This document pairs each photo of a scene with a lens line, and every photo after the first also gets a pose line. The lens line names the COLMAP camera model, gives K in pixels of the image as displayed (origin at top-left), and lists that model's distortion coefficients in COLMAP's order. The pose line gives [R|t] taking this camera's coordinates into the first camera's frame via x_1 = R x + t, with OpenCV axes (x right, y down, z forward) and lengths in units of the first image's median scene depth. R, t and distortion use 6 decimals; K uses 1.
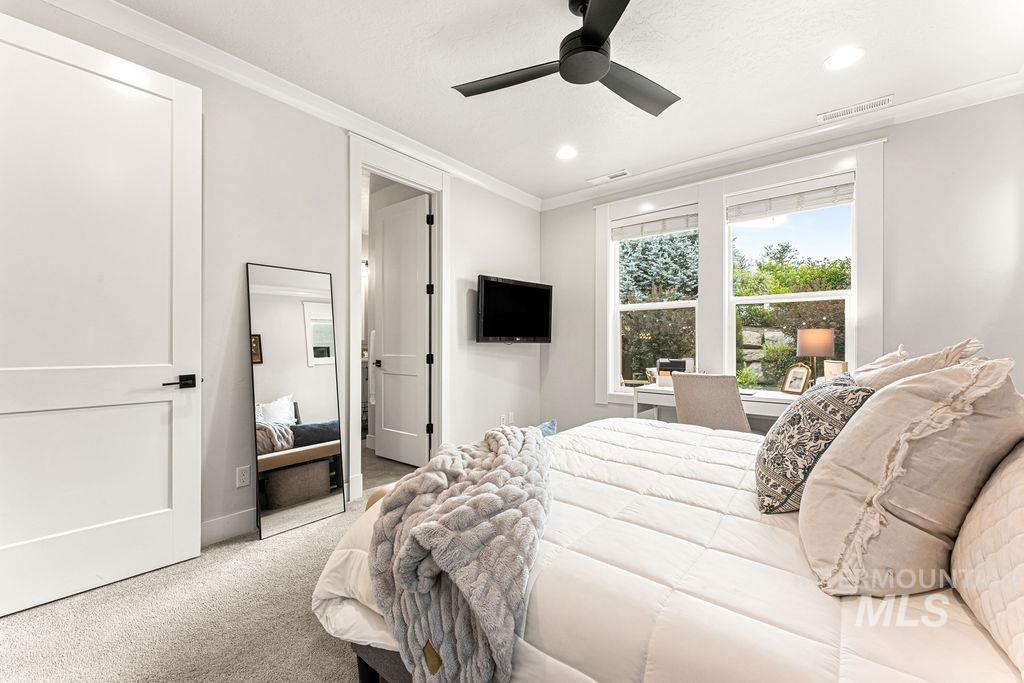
lens RADIAL K [[423.5, 0, 521.6], [0, 423.5, 343.5], [0, 0, 1]] dist [0.001384, 0.000004]
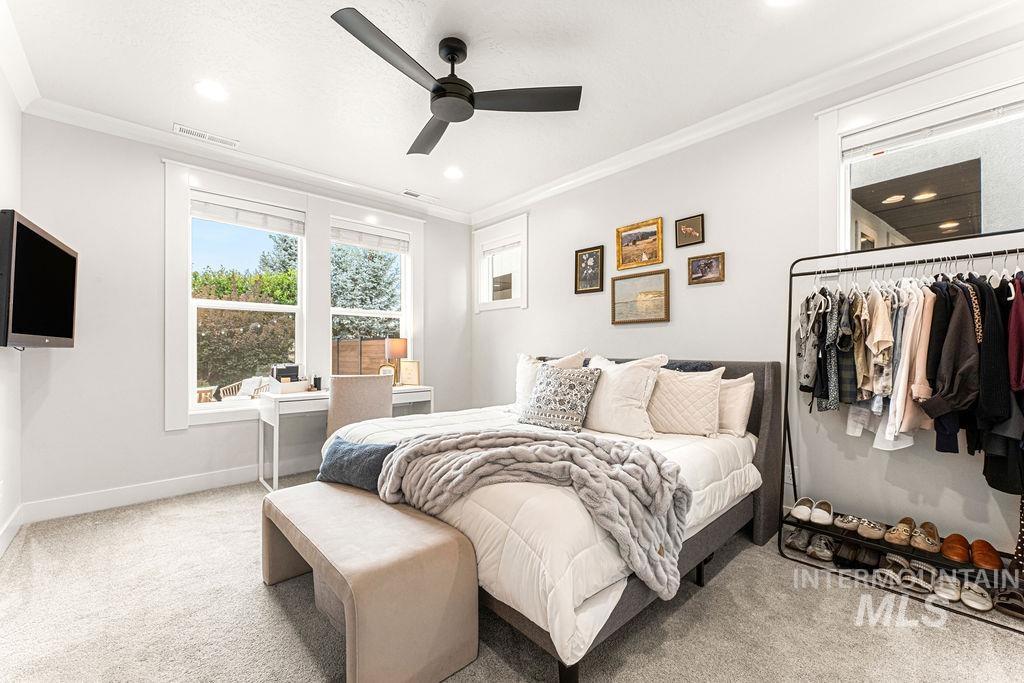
lens RADIAL K [[414.2, 0, 507.7], [0, 414.2, 348.0], [0, 0, 1]] dist [-0.000520, -0.000062]
pose [[0.162894, 0.002964, 0.986639, -0.493223], [-0.001921, 0.999995, -0.002687, -0.000250], [-0.986642, -0.001458, 0.162899, 0.351539]]
